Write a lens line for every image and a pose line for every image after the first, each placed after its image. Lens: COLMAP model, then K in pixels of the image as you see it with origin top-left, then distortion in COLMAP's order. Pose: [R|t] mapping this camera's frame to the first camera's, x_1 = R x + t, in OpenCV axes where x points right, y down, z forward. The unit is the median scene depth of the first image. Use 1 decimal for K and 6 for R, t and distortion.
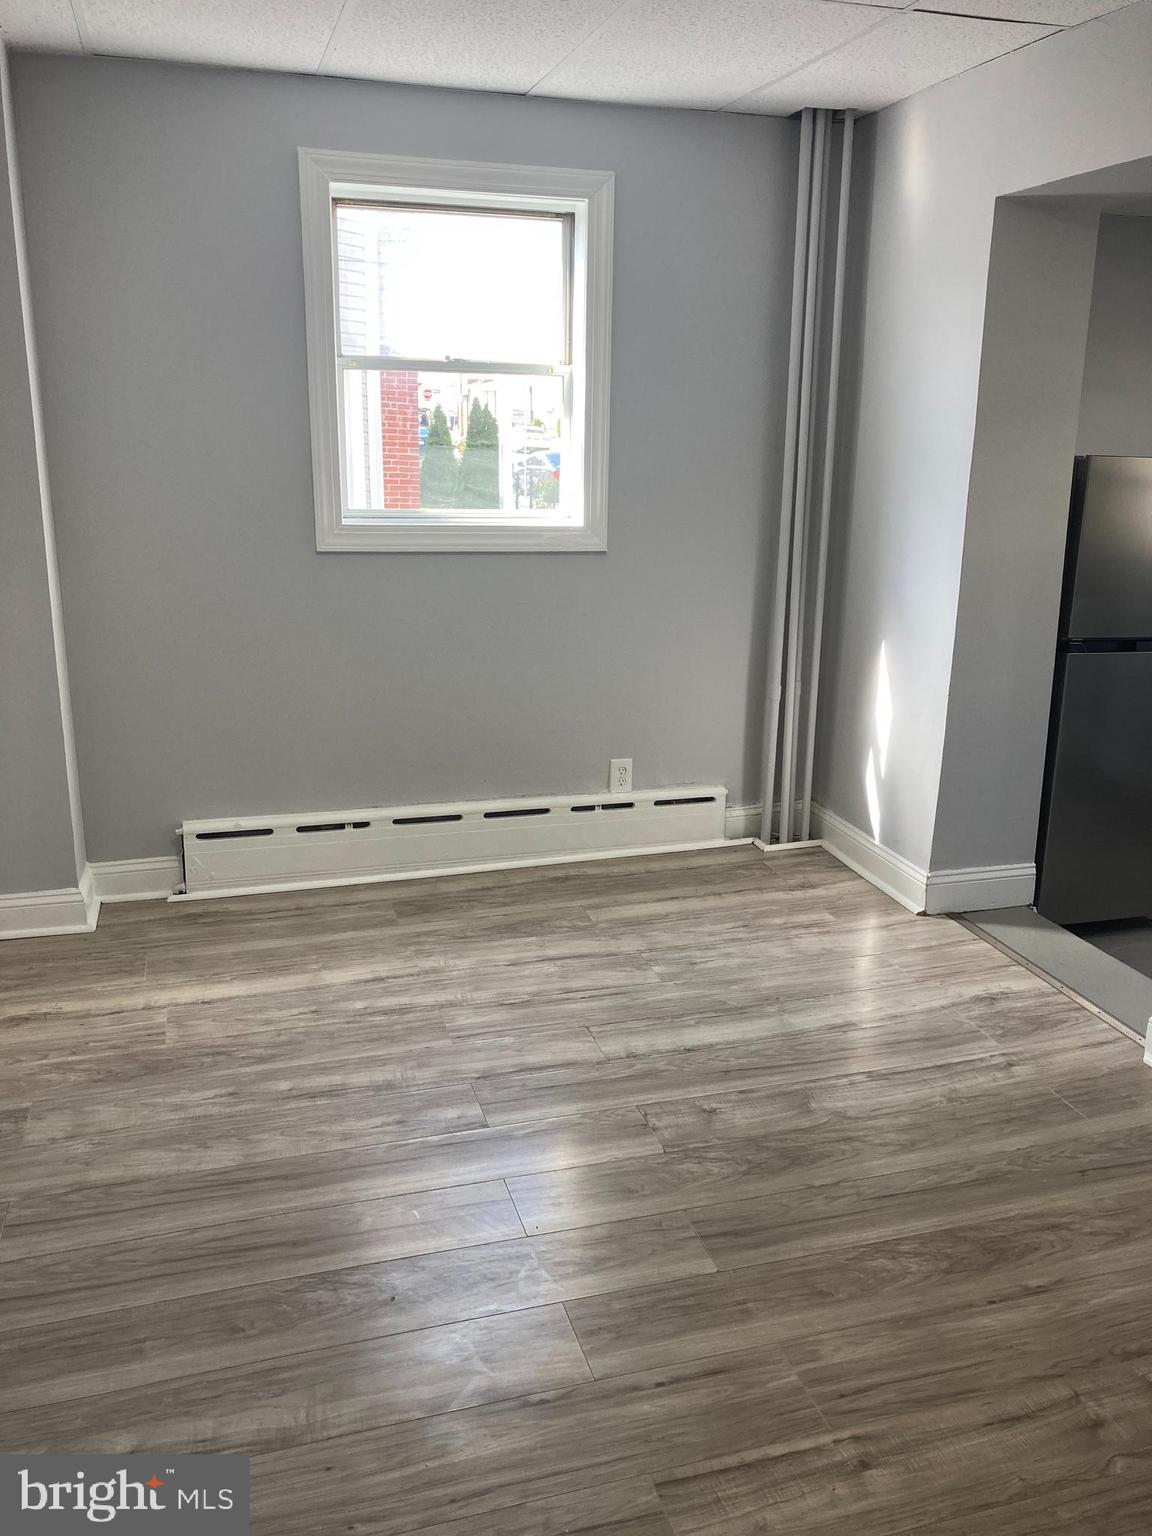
lens RADIAL K [[1263.2, 0, 586.6], [0, 1263.2, 746.6], [0, 0, 1]] dist [-0.004278, -0.010049]
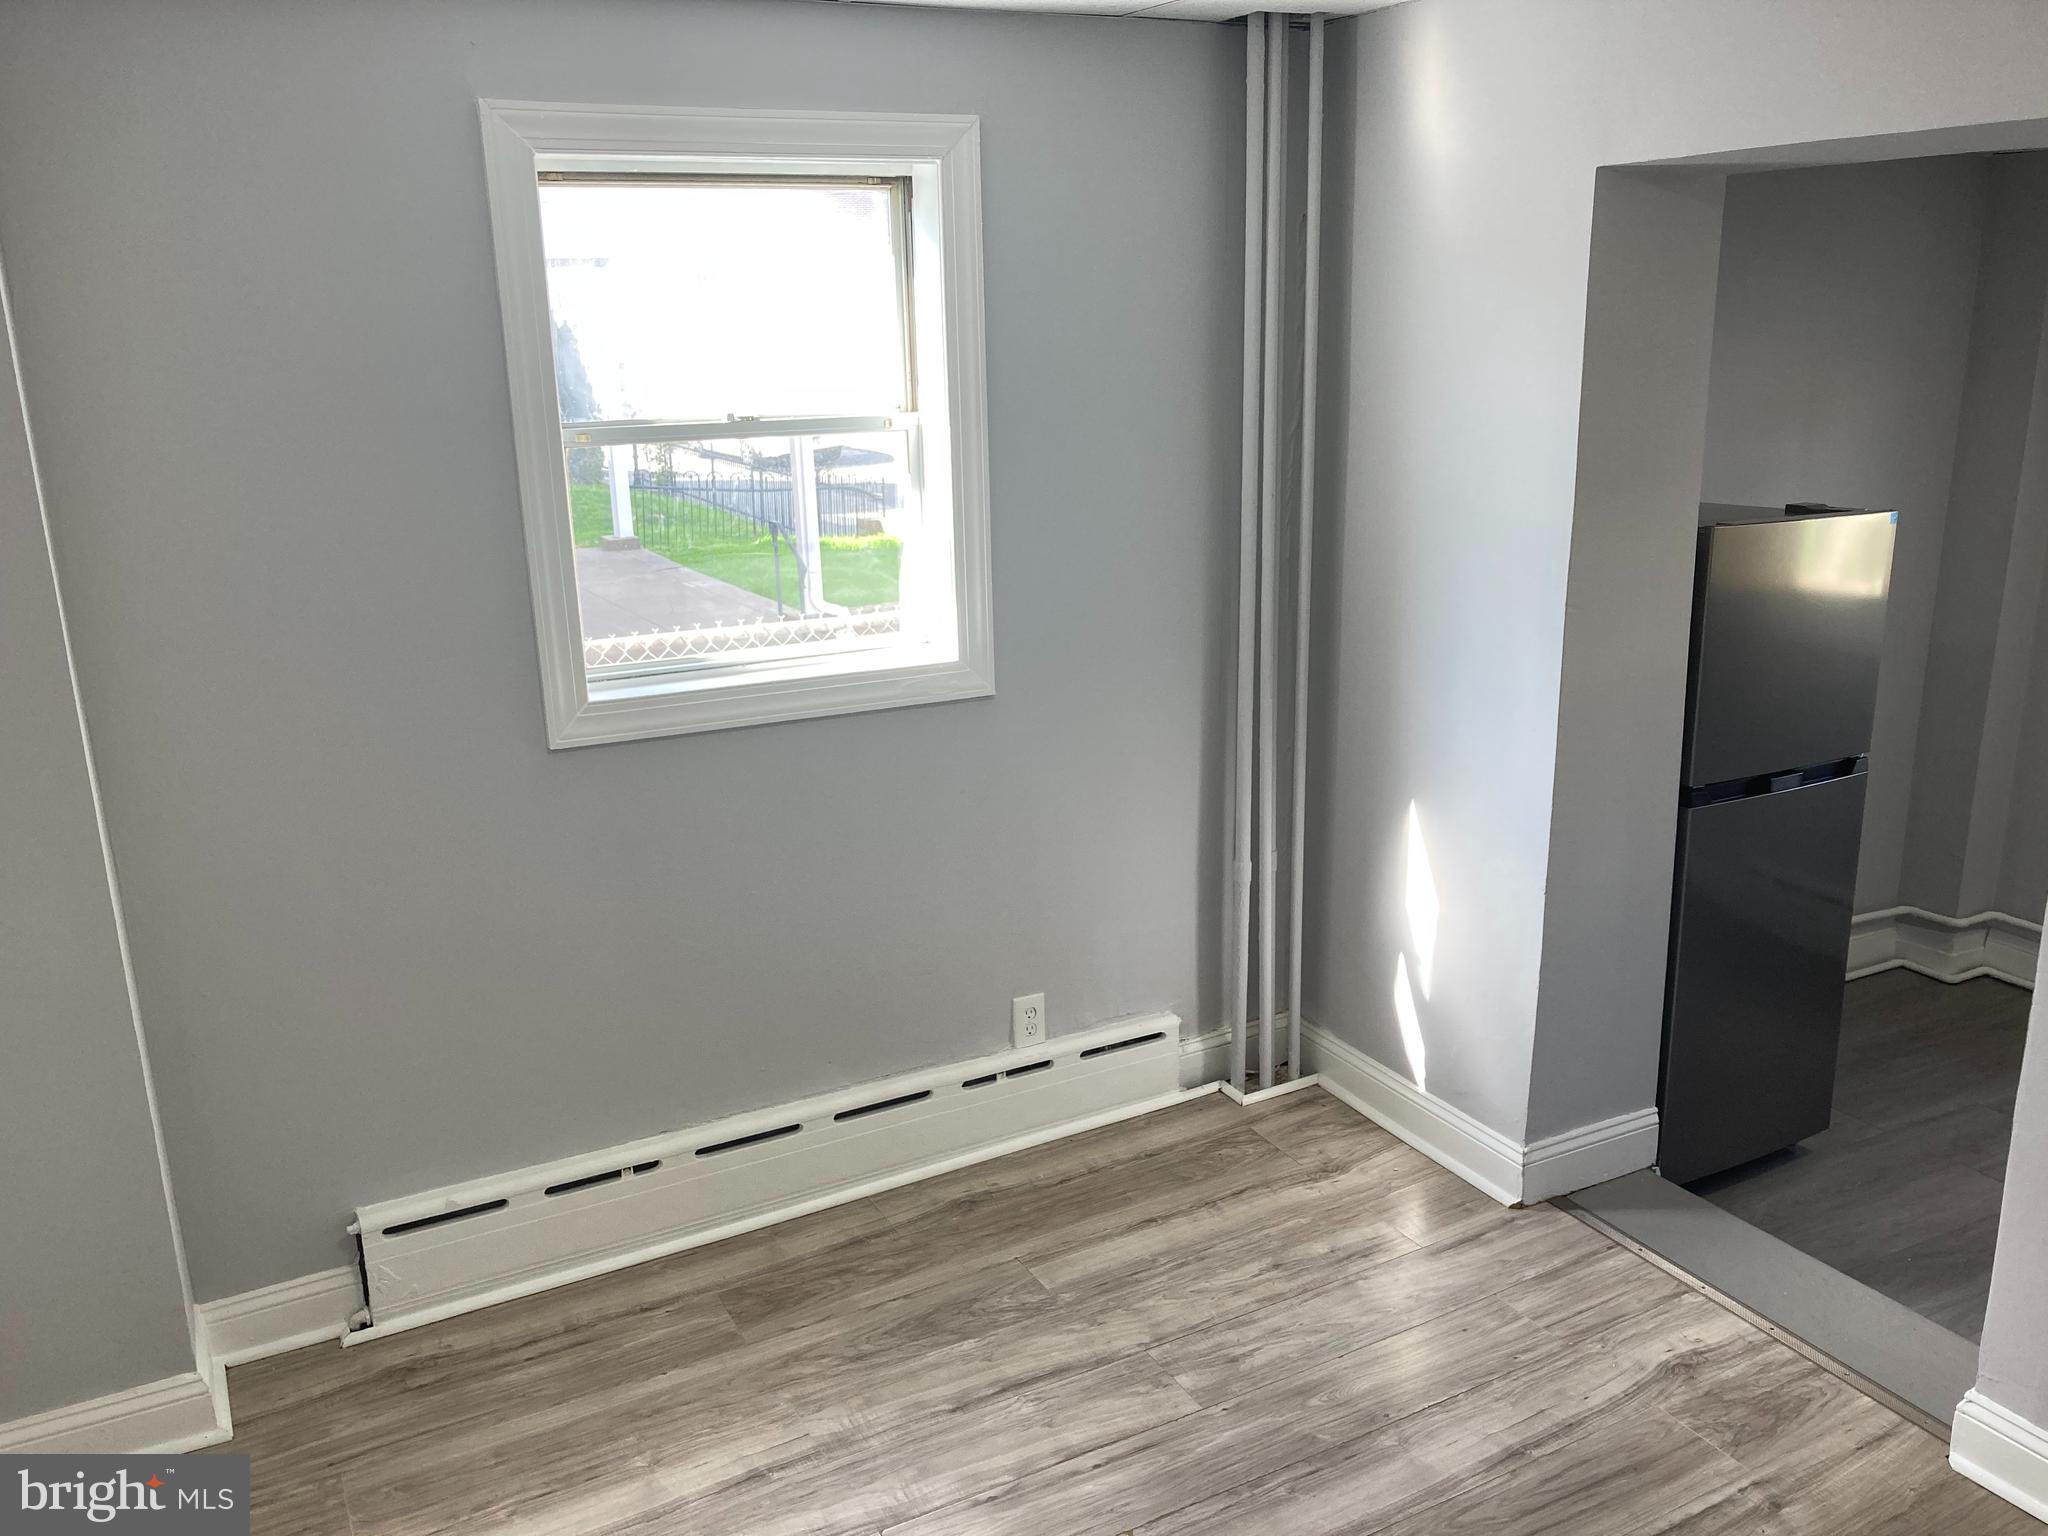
lens RADIAL K [[1684.3, 0, 1024.0], [0, 1684.3, 768.0], [0, 0, 1]] dist [-0.004278, -0.010049]
pose [[0.980340, -0.087561, 0.176823, -0.135330], [0.085107, 0.996141, 0.021434, -0.145518], [-0.178017, -0.005964, 0.984009, 0.160483]]
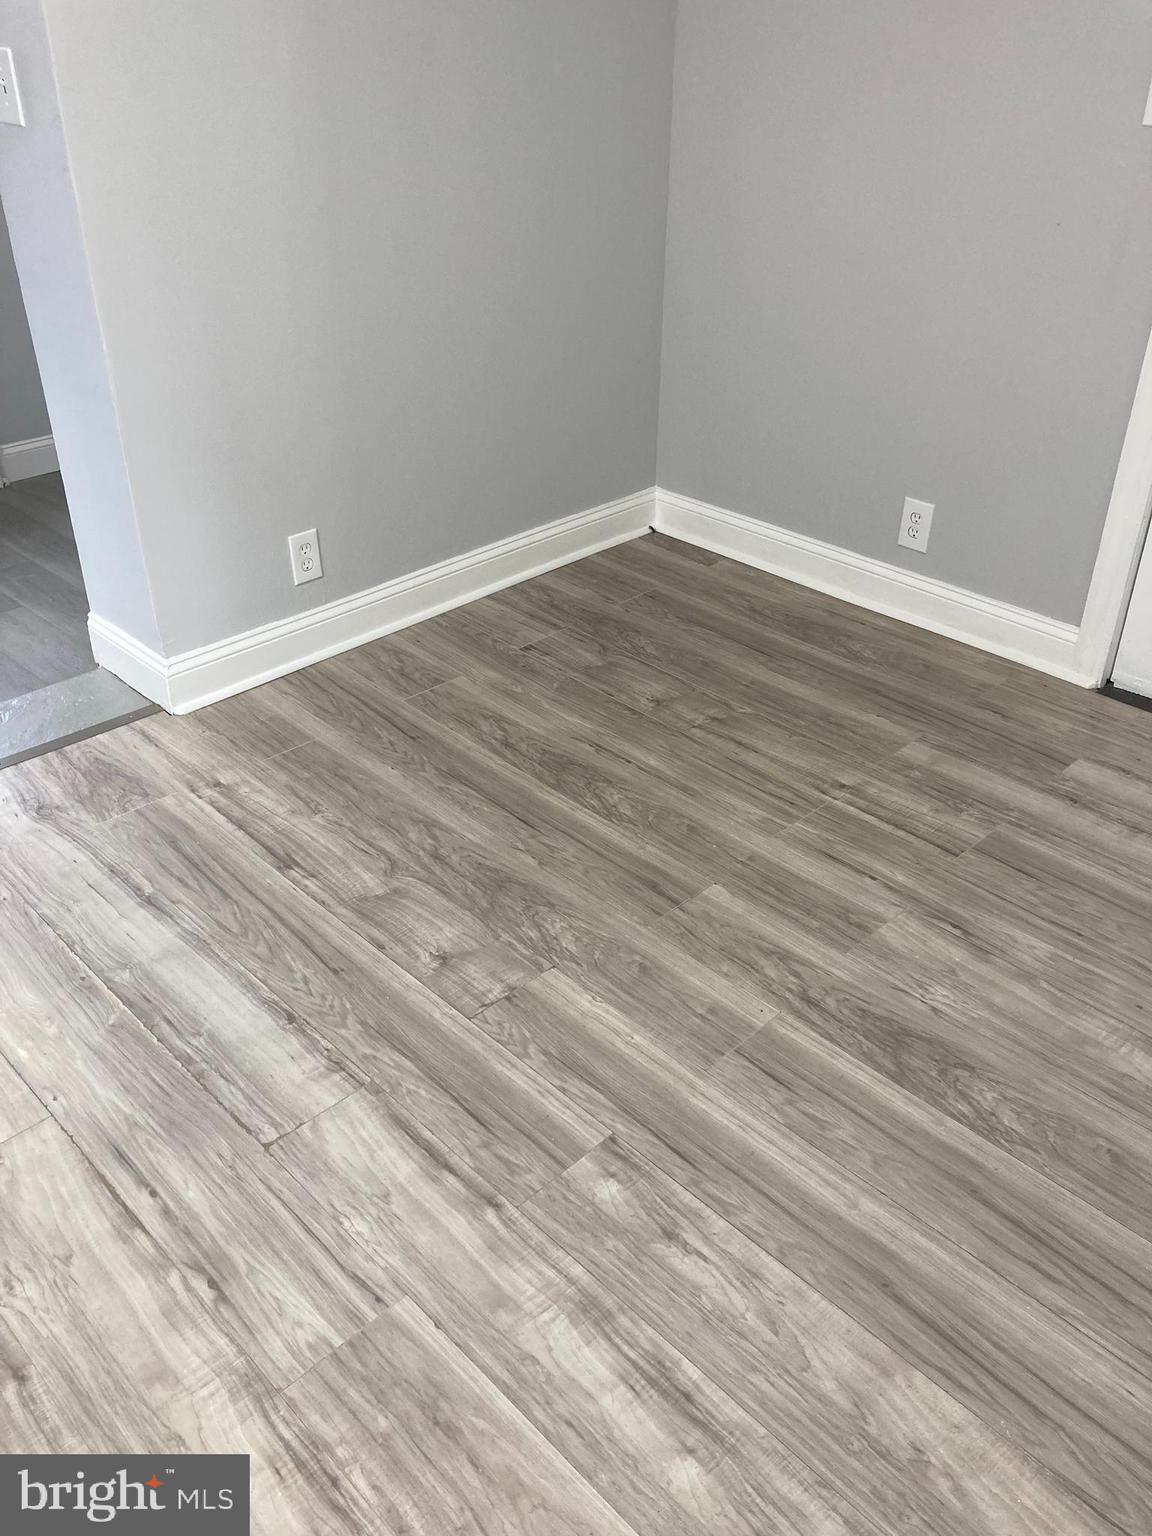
lens RADIAL K [[1268.1, 0, 576.0], [0, 1268.1, 768.0], [0, 0, 1]] dist [0.038398, -0.006110]
pose [[-0.458650, -0.484997, 0.744592, -0.349678], [0.211524, 0.754250, 0.621582, -0.206602], [-0.863074, 0.442588, -0.243349, 0.779167]]
